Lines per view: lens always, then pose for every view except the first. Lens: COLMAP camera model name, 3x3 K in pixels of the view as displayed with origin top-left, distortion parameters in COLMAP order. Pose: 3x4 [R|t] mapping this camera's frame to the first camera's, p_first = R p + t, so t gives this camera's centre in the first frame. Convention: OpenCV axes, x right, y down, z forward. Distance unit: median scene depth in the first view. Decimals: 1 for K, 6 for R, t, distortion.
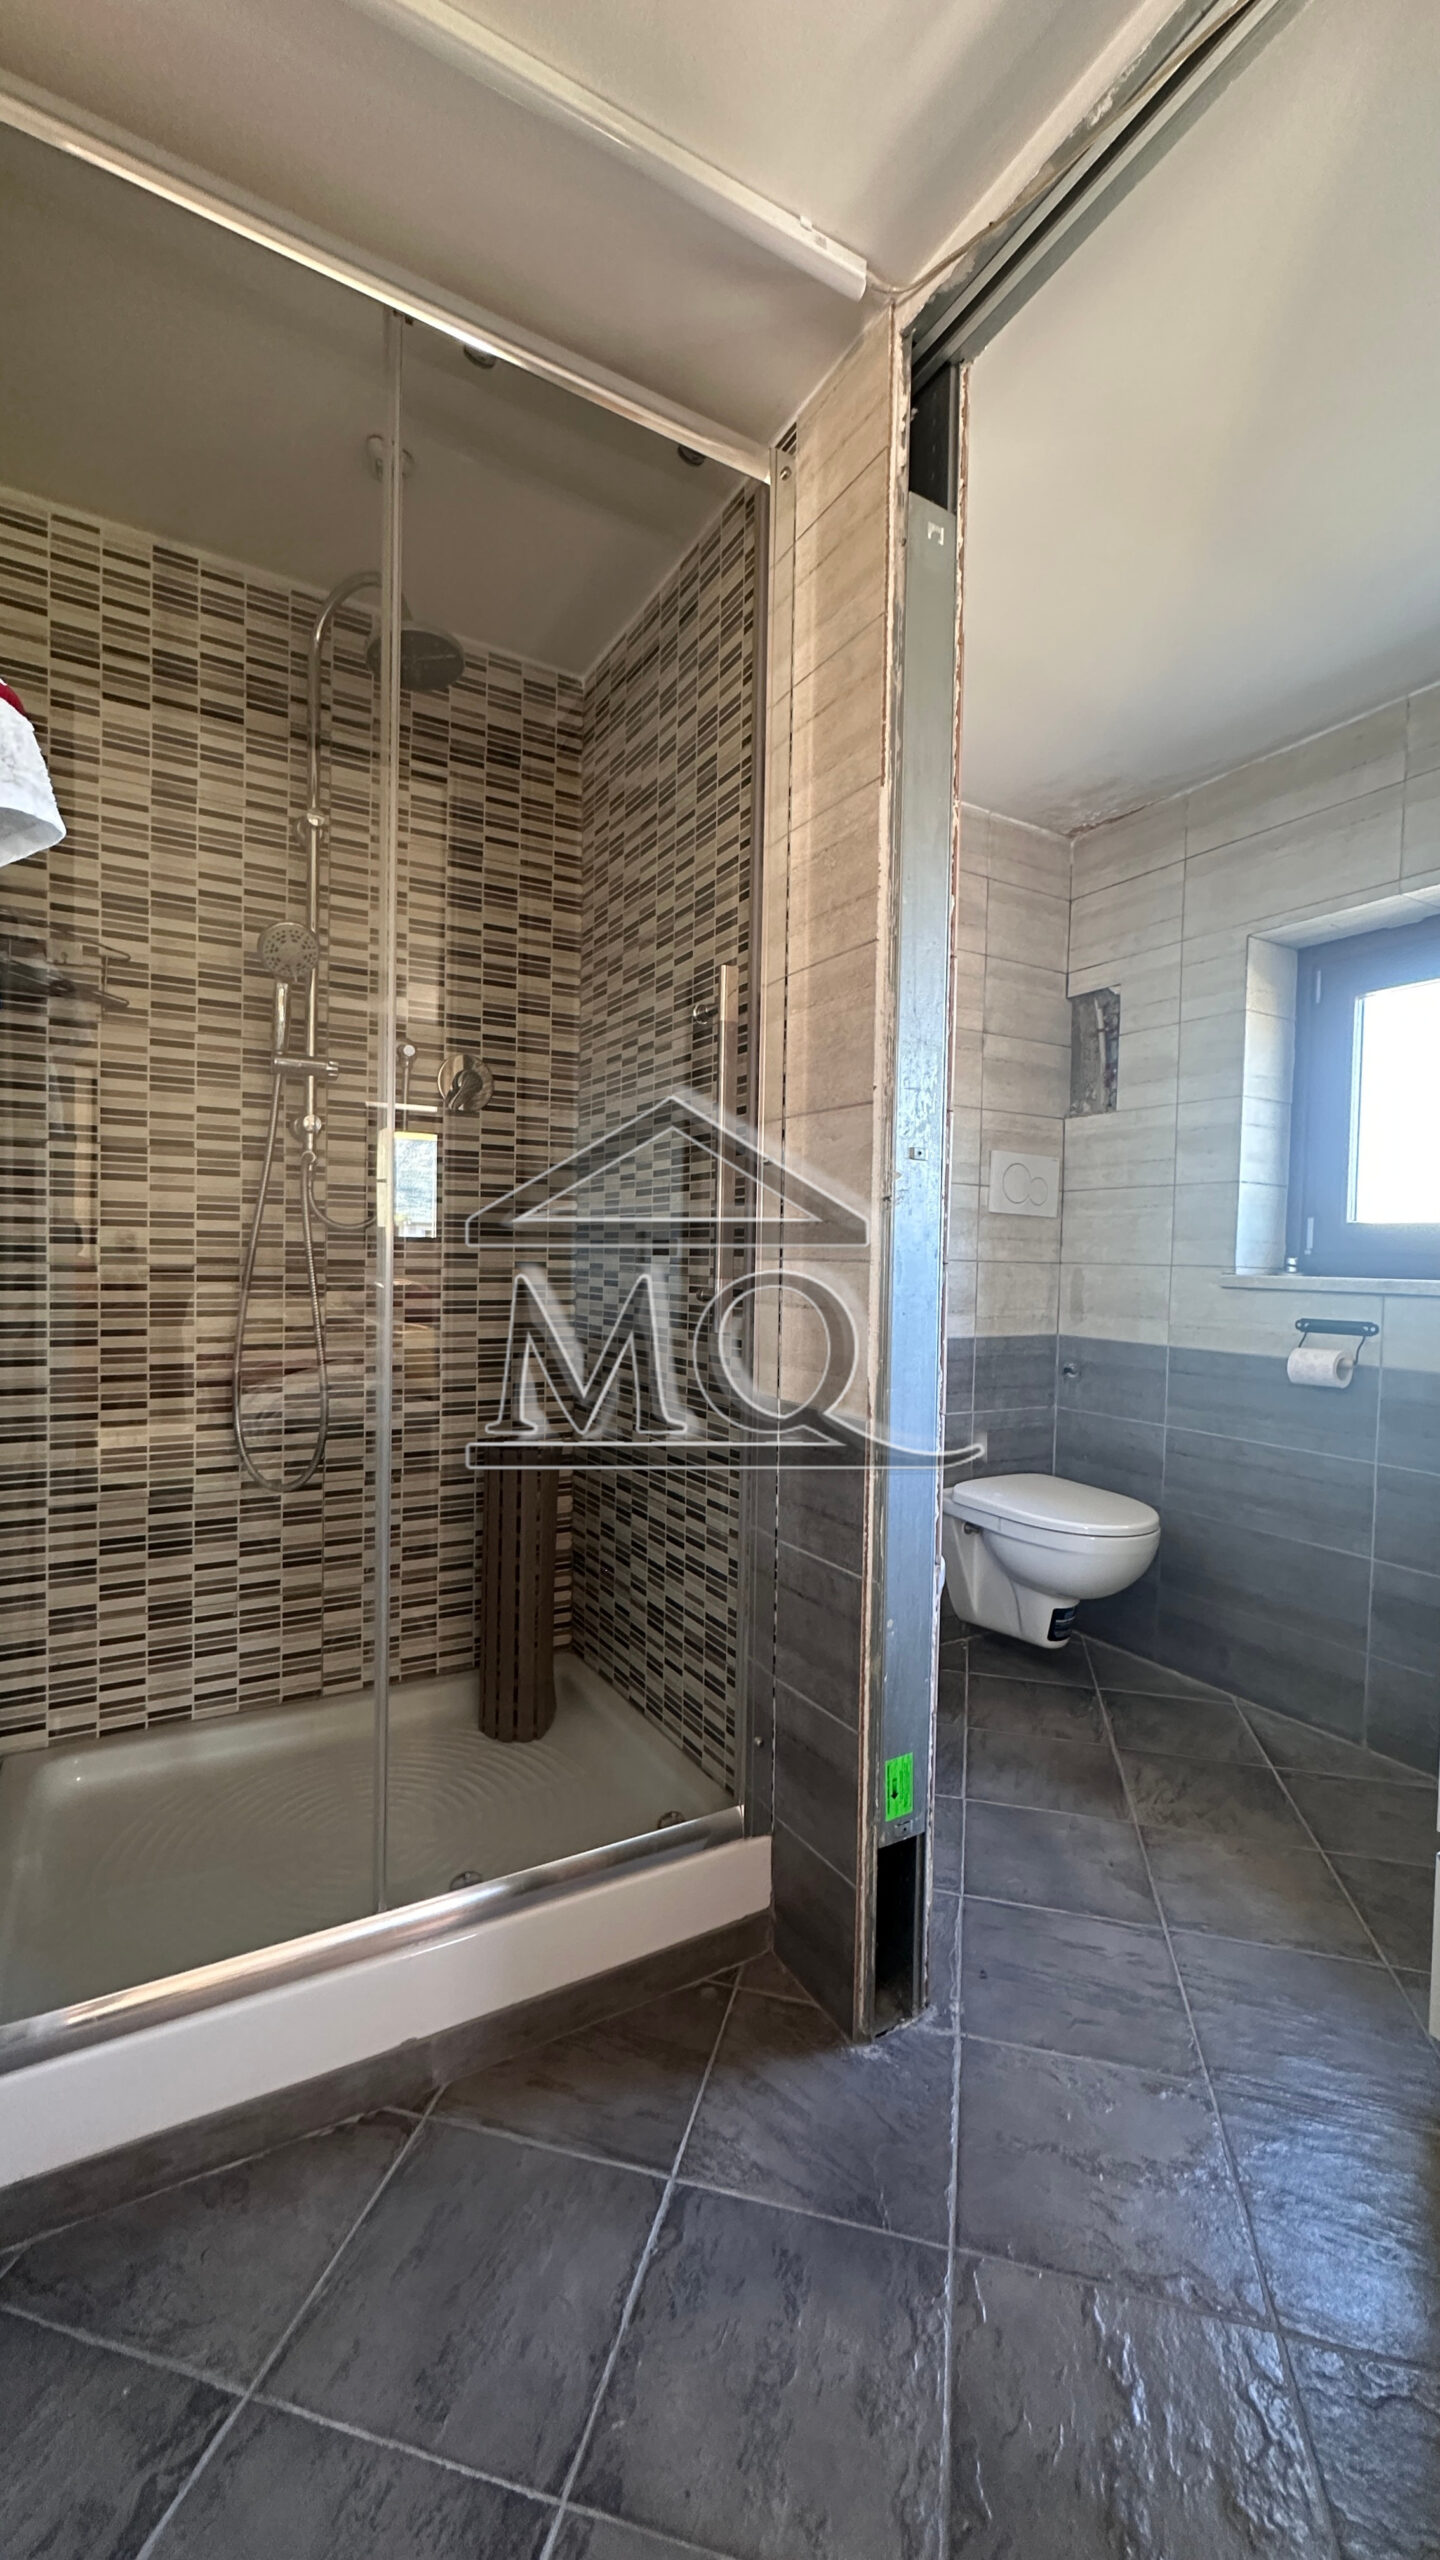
lens RADIAL K [[1025.3, 0, 721.8], [0, 1025.3, 1280.5], [0, 0, 1]] dist [-0.002023, 0.000847]
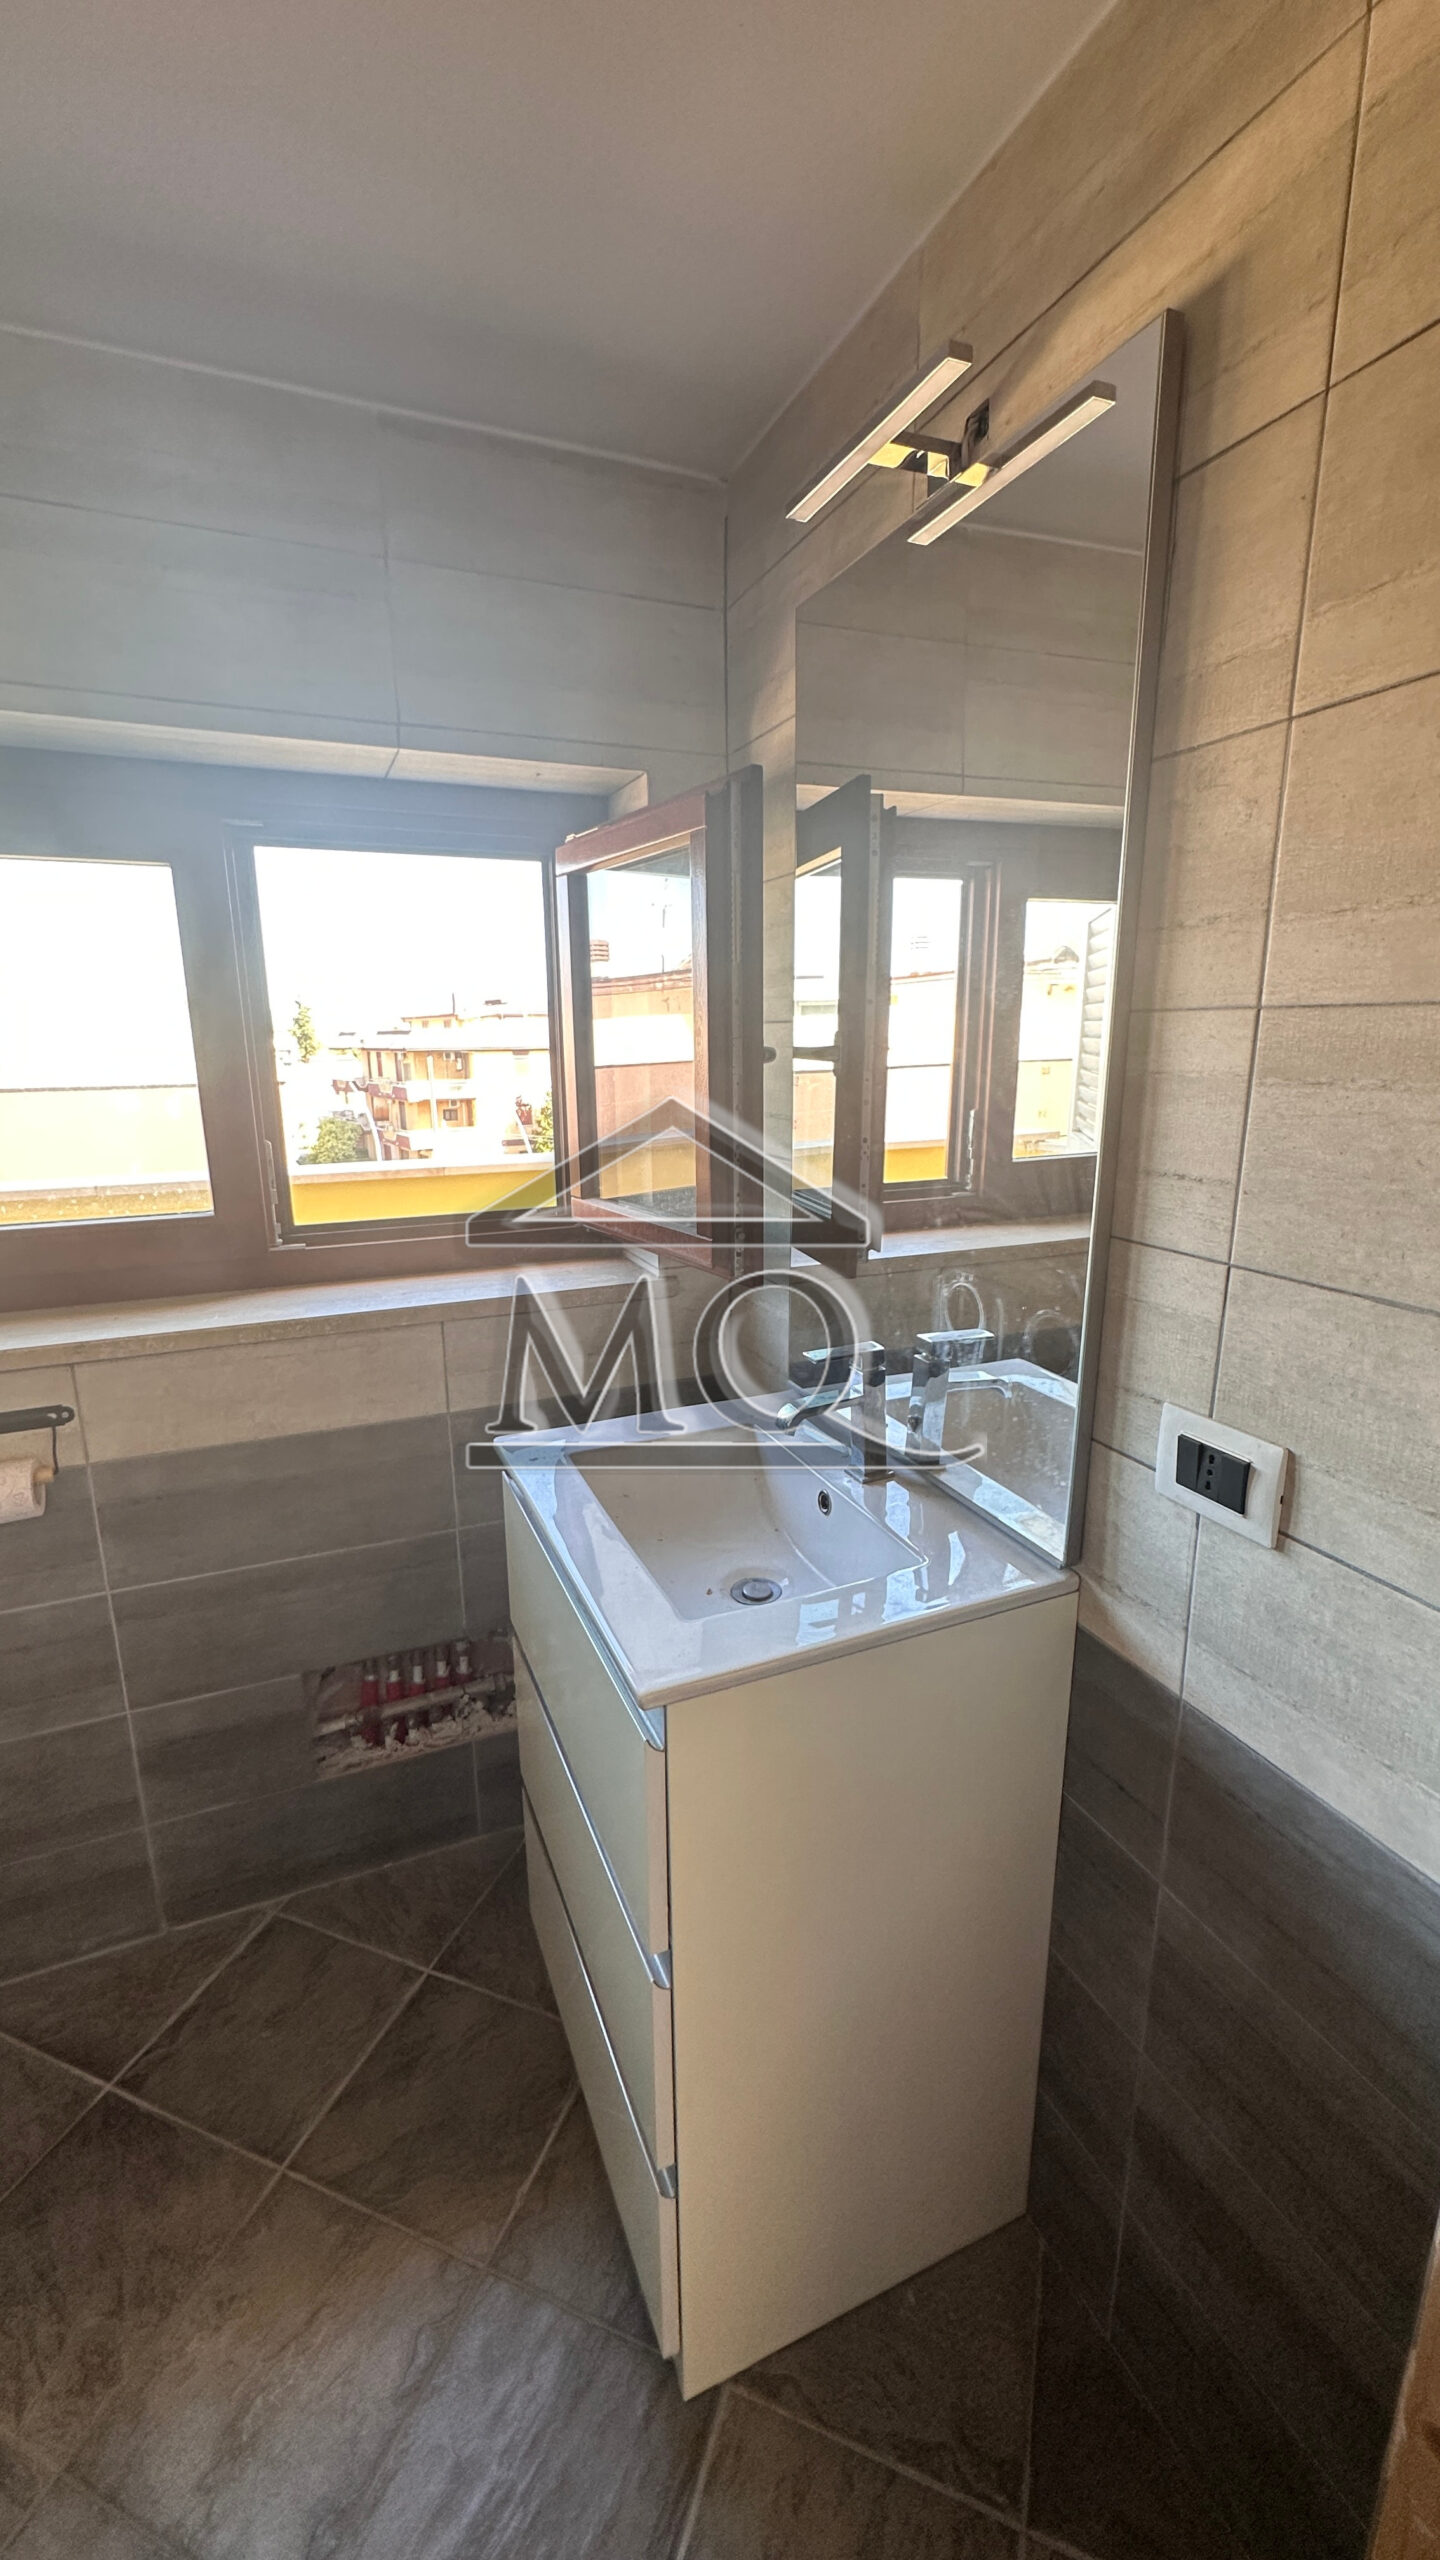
lens RADIAL K [[1025.3, 0, 719.2], [0, 1025.3, 1279.7], [0, 0, 1]] dist [-0.002023, 0.000847]
pose [[0.117289, -0.255721, 0.959609, 0.070767], [0.034921, 0.966743, 0.253353, -0.201838], [-0.992484, 0.003795, 0.122318, 0.520281]]
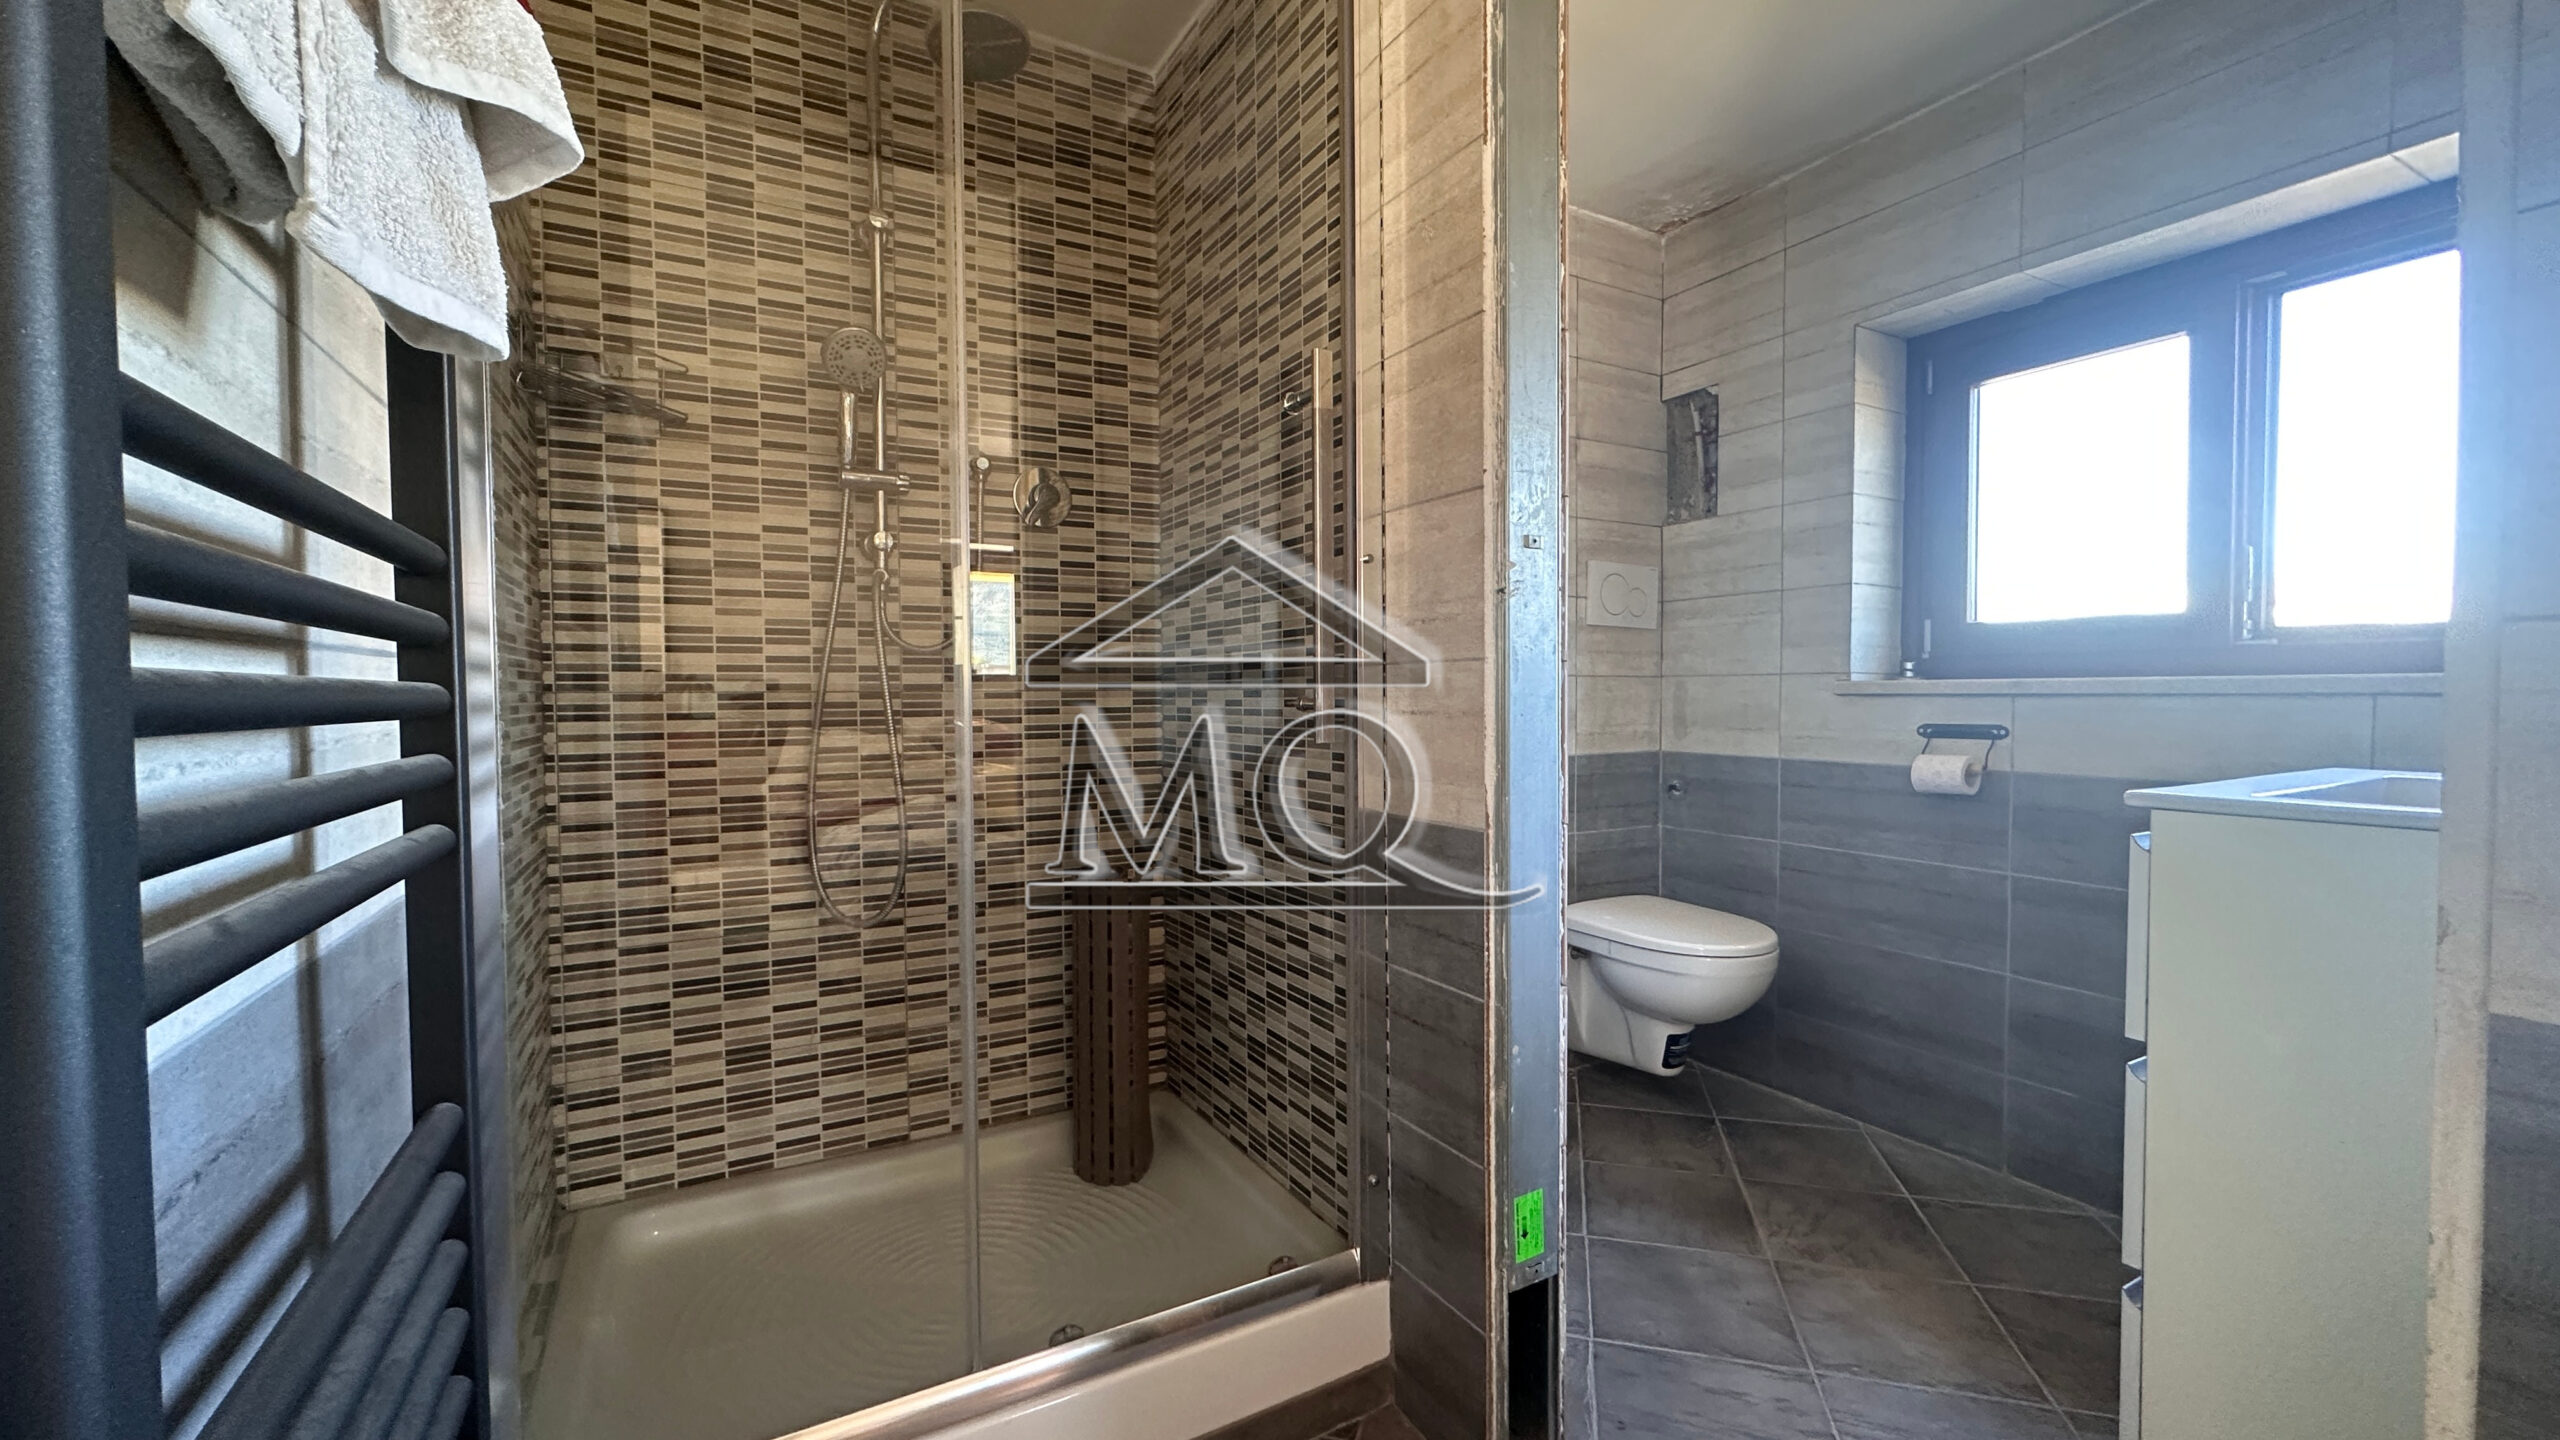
lens RADIAL K [[1025.3, 0, 1285.7], [0, 1025.3, 719.5], [0, 0, 1]] dist [-0.002023, 0.000847]
pose [[0.999587, -0.025484, -0.013285, -0.015383], [0.025490, 0.999675, 0.000280, 0.019514], [0.013273, -0.000618, 0.999912, 0.045745]]
